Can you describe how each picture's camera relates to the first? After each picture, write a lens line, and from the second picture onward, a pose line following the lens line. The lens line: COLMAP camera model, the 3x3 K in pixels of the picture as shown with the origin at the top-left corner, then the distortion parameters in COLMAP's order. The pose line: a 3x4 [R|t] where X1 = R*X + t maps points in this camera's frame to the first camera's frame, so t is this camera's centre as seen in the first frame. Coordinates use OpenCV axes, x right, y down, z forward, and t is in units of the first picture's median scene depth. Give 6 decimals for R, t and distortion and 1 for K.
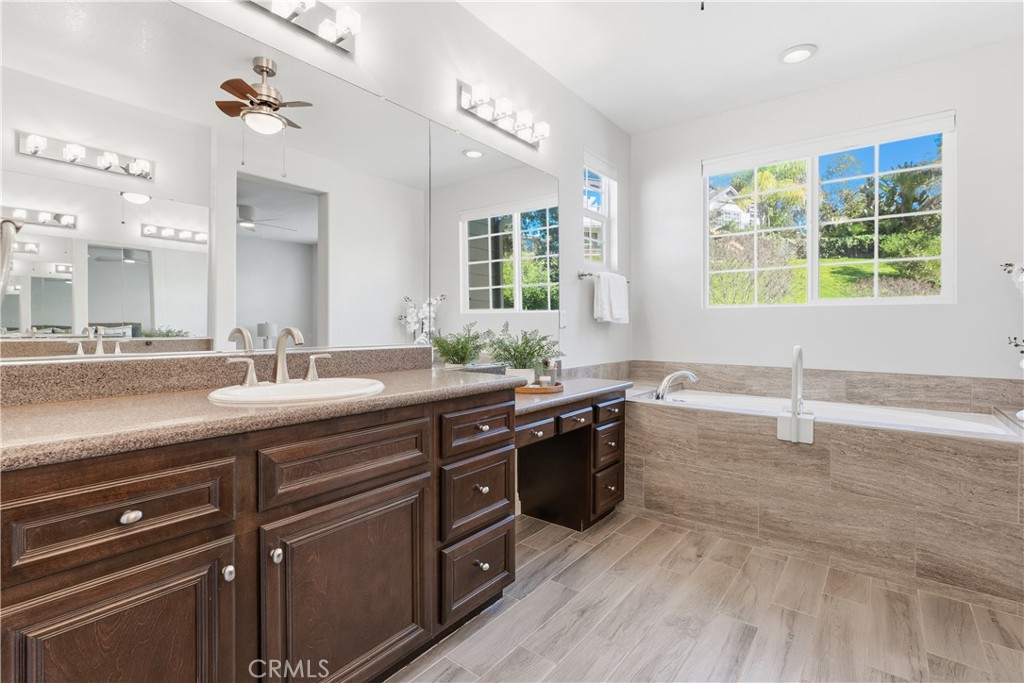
lens RADIAL K [[466.8, 0, 512.3], [0, 466.8, 339.0], [0, 0, 1]] dist [-0.001253, 0.001782]
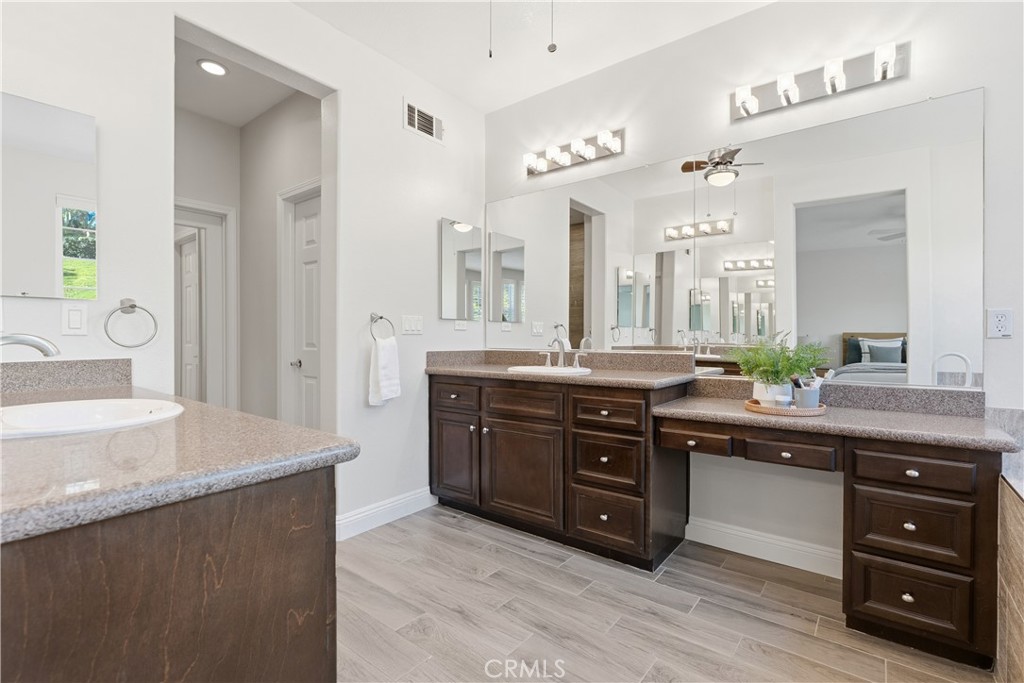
lens RADIAL K [[466.8, 0, 512.9], [0, 466.8, 339.2], [0, 0, 1]] dist [-0.001253, 0.001782]
pose [[-0.002974, 0.002112, -0.999993, 0.817894], [-0.016431, 0.999863, 0.002160, -0.011919], [0.999861, 0.016437, -0.002939, 0.473865]]
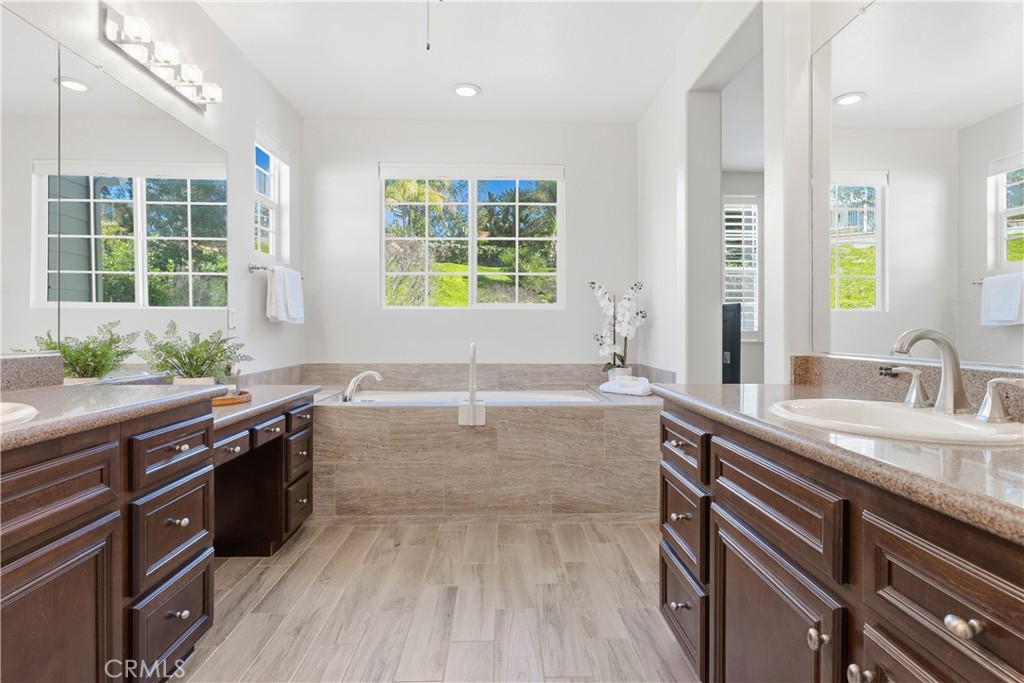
lens RADIAL K [[489.8, 0, 511.1], [0, 489.8, 346.8], [0, 0, 1]] dist [0.002935, 0.000921]
pose [[0.788339, -0.025377, 0.614718, -0.069417], [0.016962, 0.999666, 0.019516, 0.001013], [-0.615007, -0.004959, 0.788506, -0.028159]]
